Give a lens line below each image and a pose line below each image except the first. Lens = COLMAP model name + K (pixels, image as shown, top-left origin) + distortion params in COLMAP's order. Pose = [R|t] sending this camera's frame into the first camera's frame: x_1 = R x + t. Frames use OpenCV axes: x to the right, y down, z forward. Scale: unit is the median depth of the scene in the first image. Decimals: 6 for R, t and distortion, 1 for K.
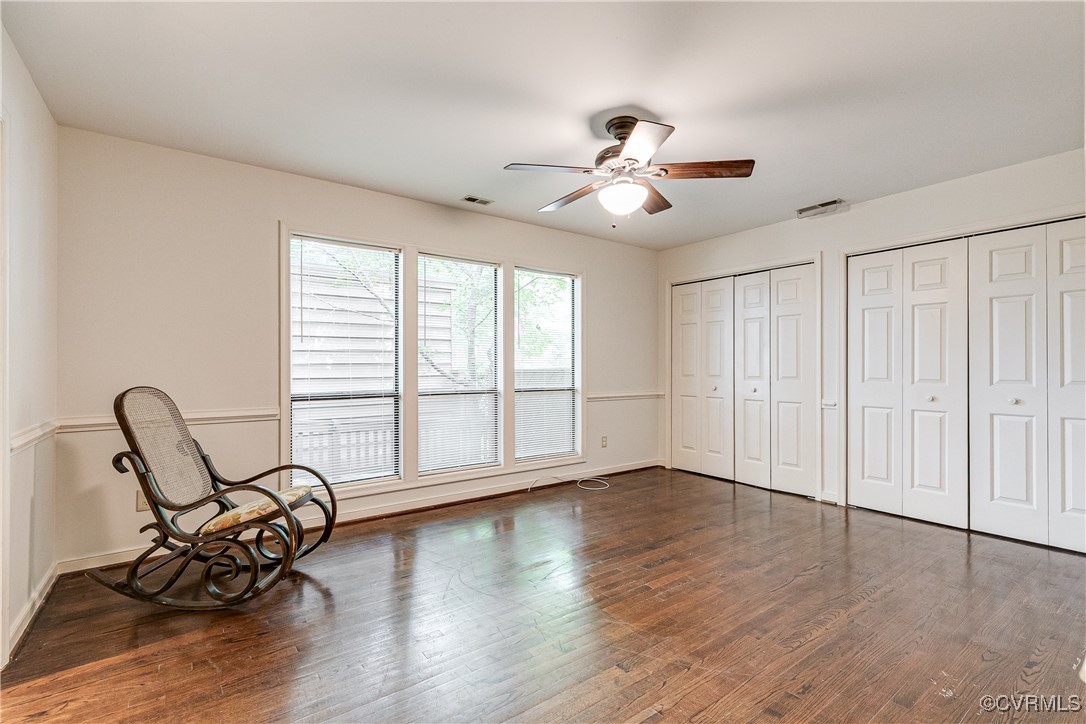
lens RADIAL K [[492.4, 0, 546.0], [0, 492.4, 363.9], [0, 0, 1]] dist [-0.000187, -0.000747]
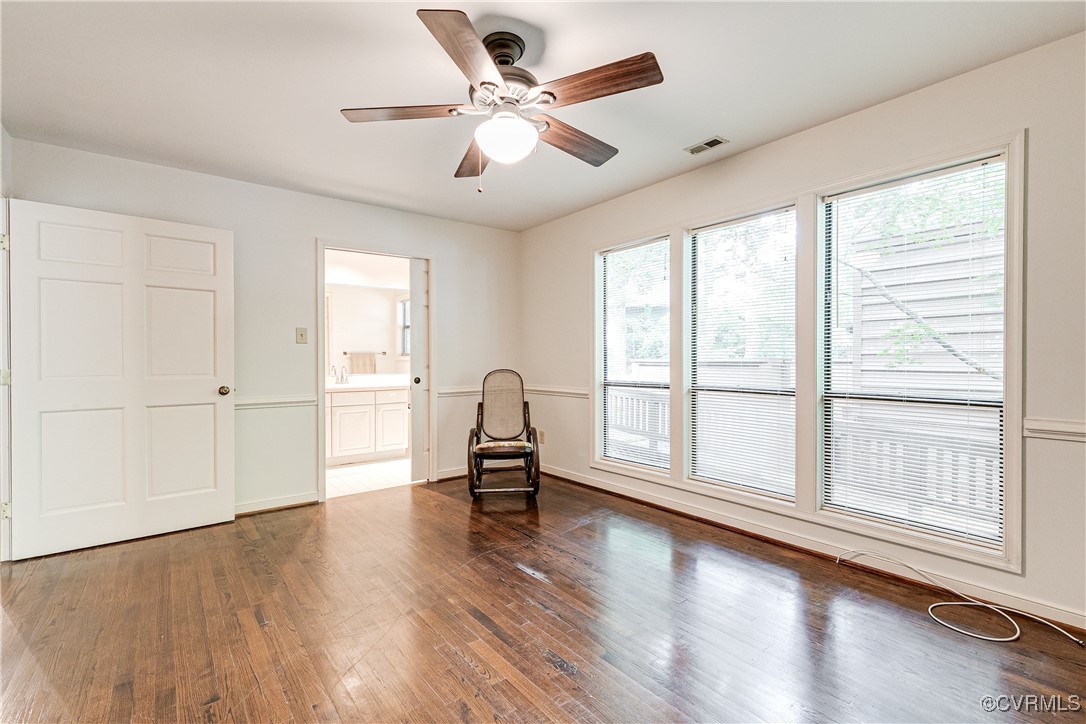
lens RADIAL K [[492.4, 0, 546.0], [0, 492.4, 363.9], [0, 0, 1]] dist [-0.000187, -0.000747]
pose [[0.012032, 0.012023, -0.999855, 0.668880], [0.007836, 0.999896, 0.012118, 0.003847], [0.999897, -0.007981, 0.011937, 0.753460]]
